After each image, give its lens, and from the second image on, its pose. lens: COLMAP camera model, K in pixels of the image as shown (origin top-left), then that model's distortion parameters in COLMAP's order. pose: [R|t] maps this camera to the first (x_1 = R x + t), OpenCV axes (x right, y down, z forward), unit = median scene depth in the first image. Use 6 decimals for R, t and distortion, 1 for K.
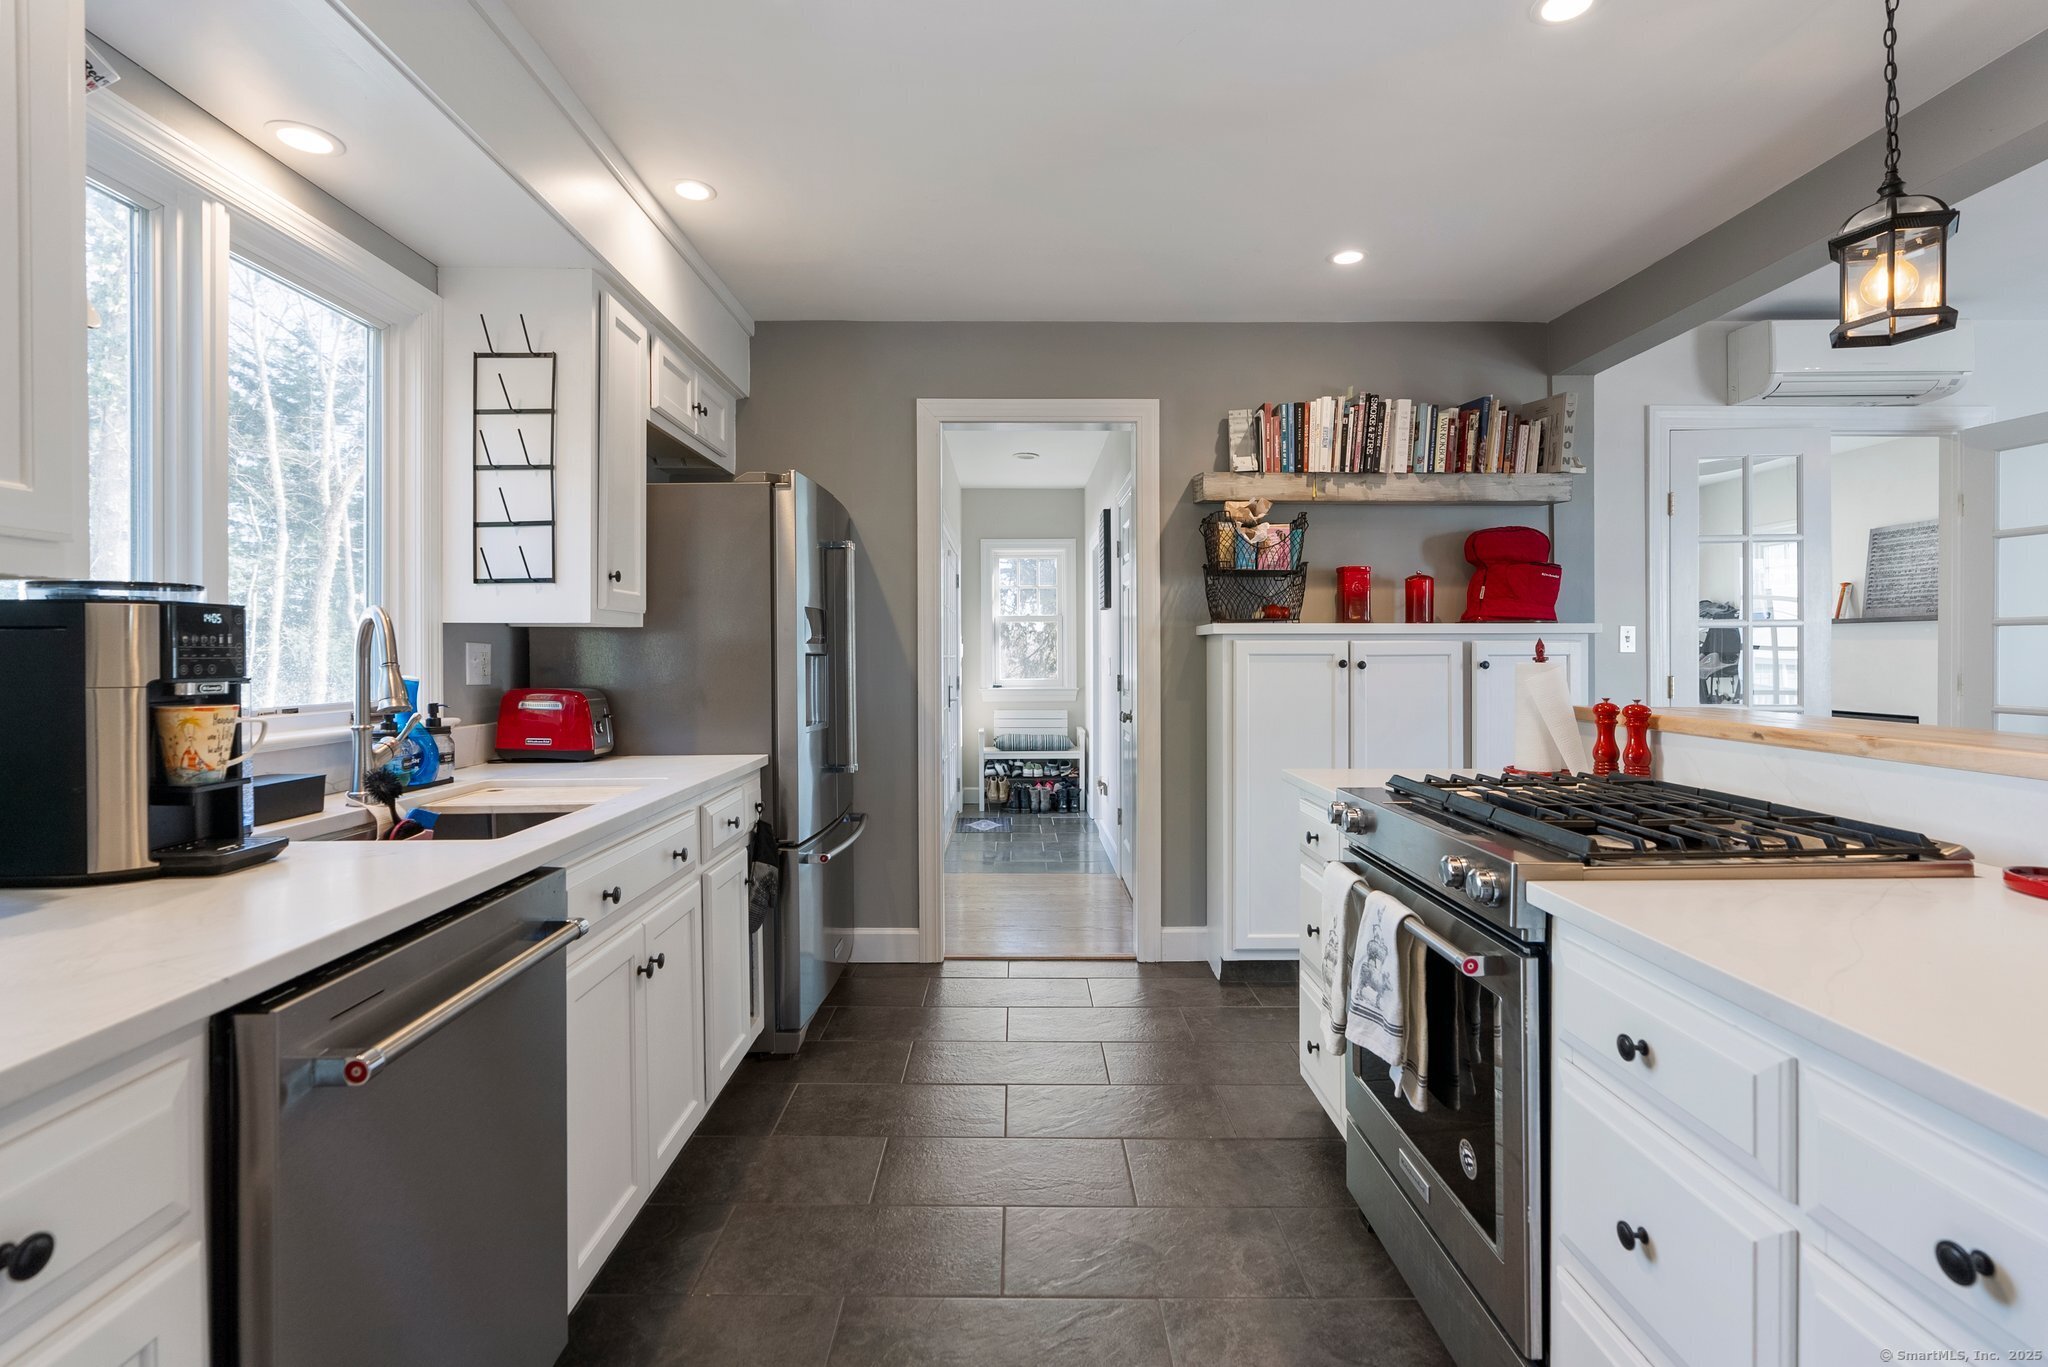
lens RADIAL K [[954.1, 0, 1020.0], [0, 954.1, 652.7], [0, 0, 1]] dist [0.000100, 0.000050]
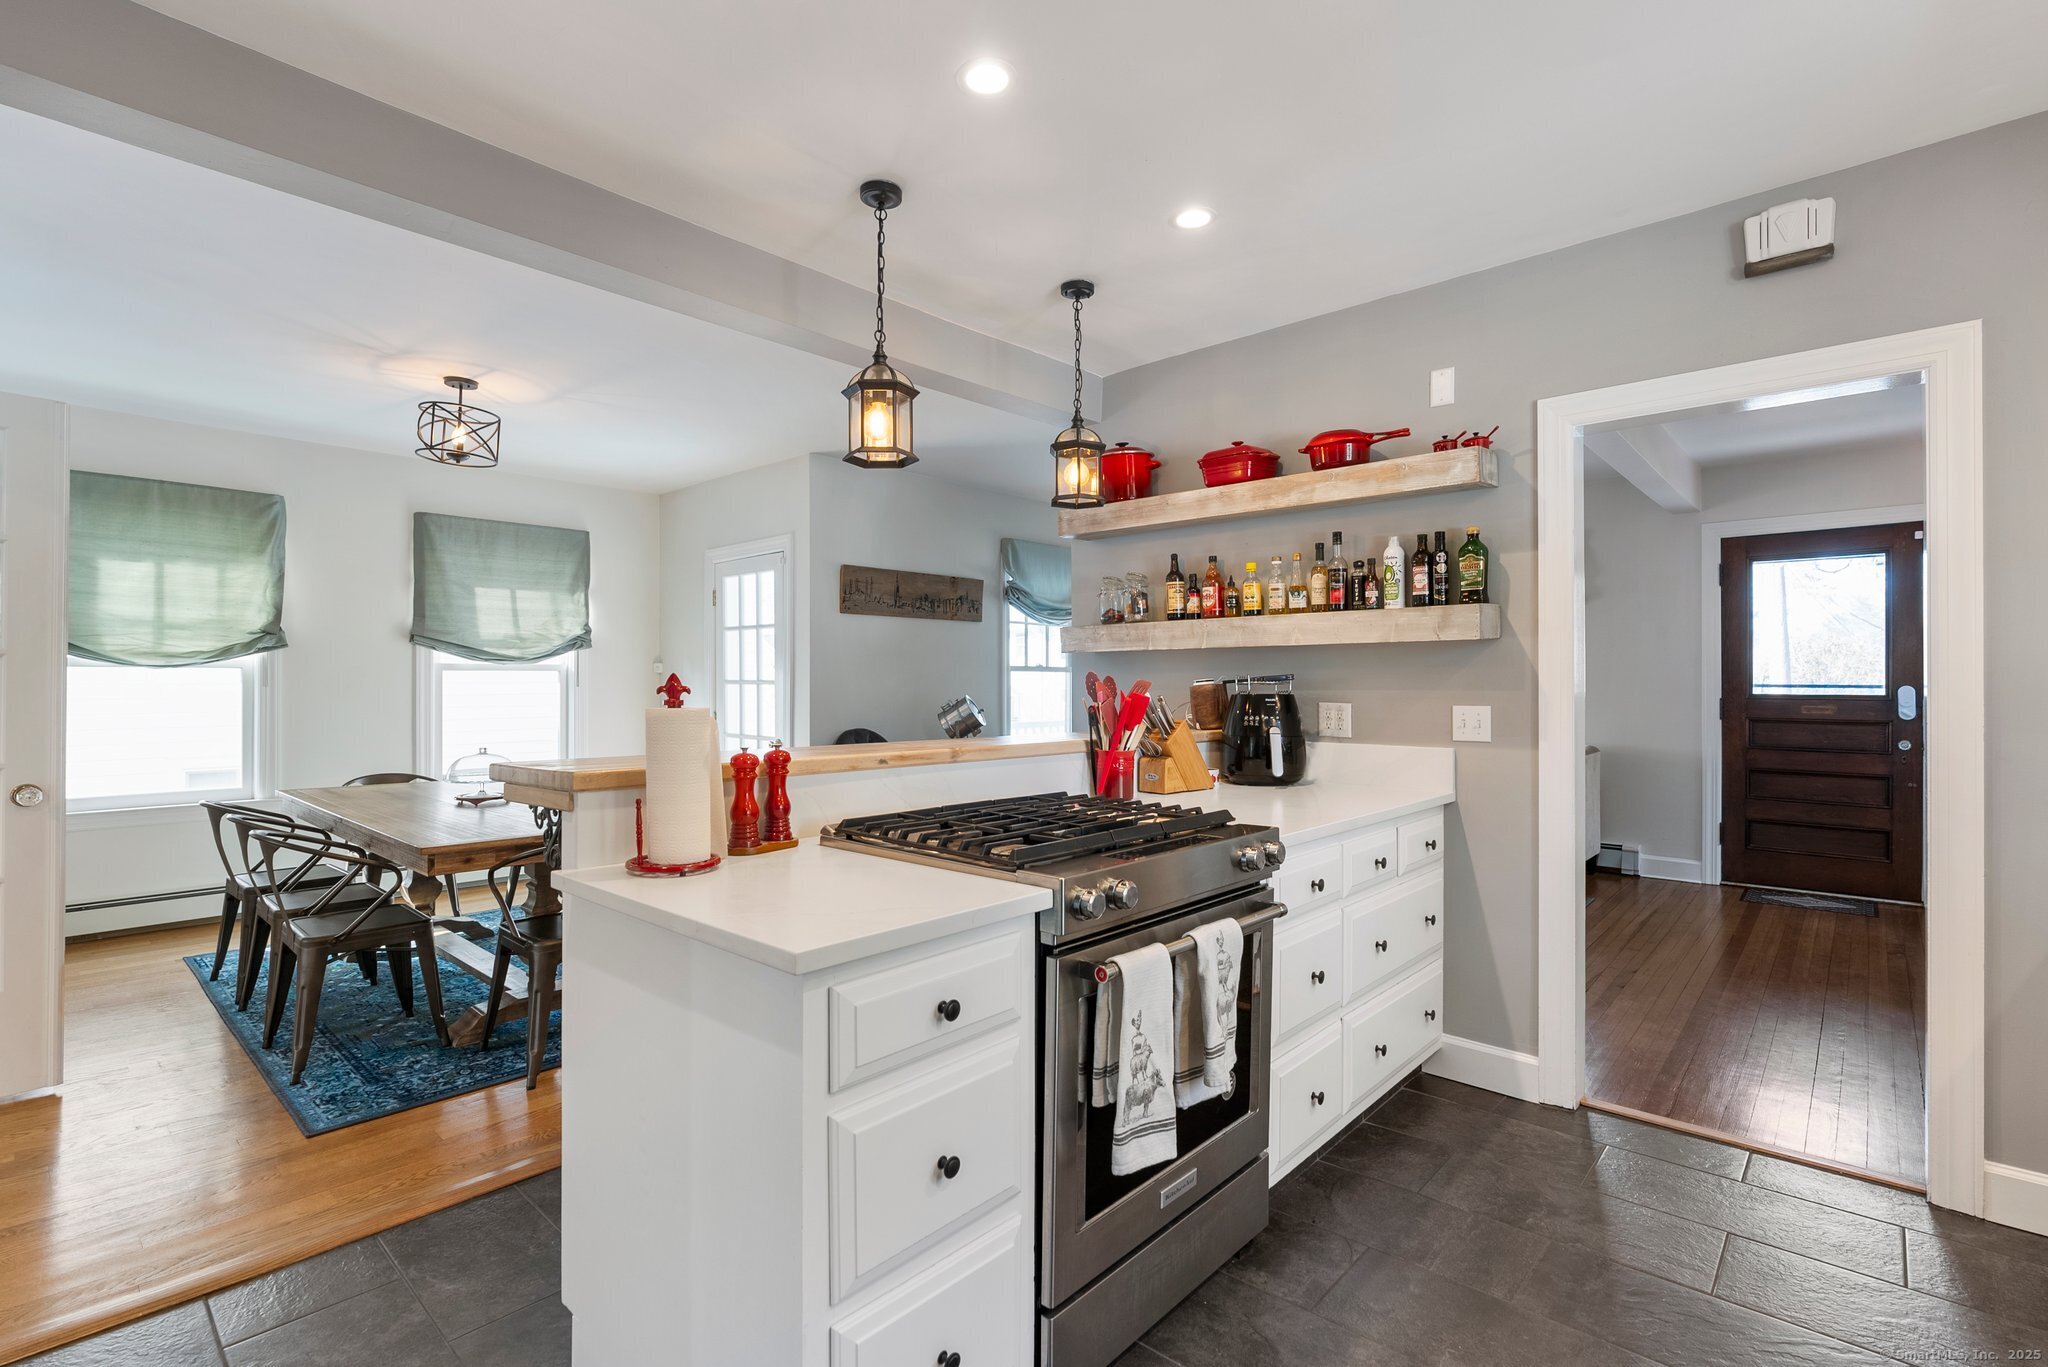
lens RADIAL K [[941.9, 0, 1024.0], [0, 941.9, 683.5], [0, 0, 1]] dist [-0.001497, -0.000270]
pose [[-0.737027, -0.000231, 0.675863, -0.077137], [-0.000150, 1.000000, 0.000178, -0.005838], [-0.675863, 0.000029, -0.737027, 0.923359]]
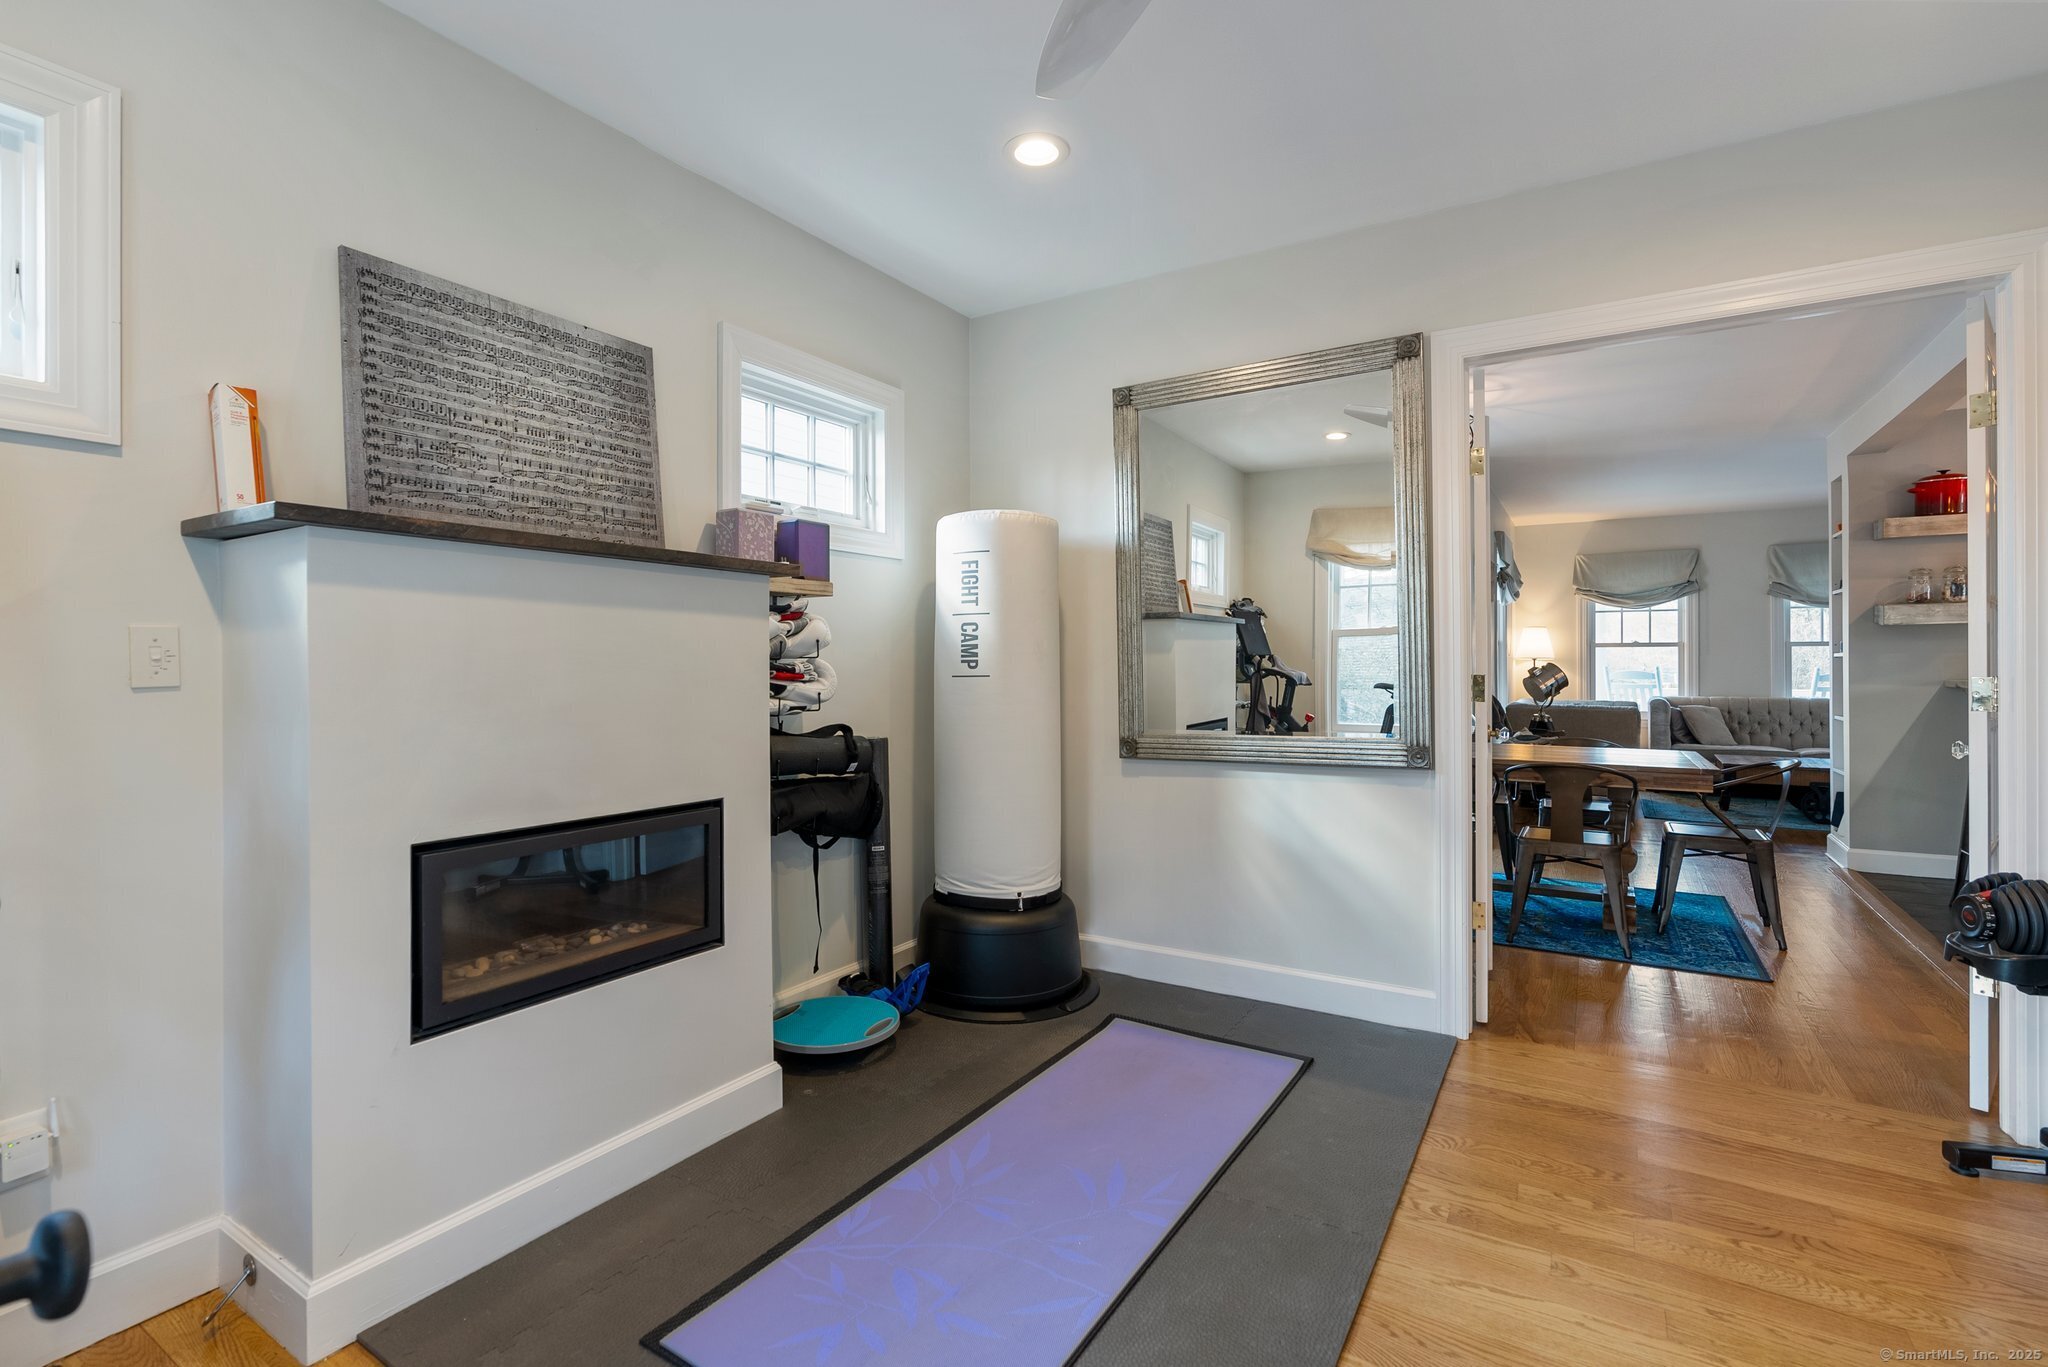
lens RADIAL K [[934.1, 0, 1017.7], [0, 934.1, 663.1], [0, 0, 1]] dist [0.000588, 0.000285]
pose [[-0.842905, 0.005587, 0.538034, 0.957237], [0.004677, 0.999984, -0.003057, 0.015153], [-0.538042, -0.000060, -0.842918, 2.007402]]
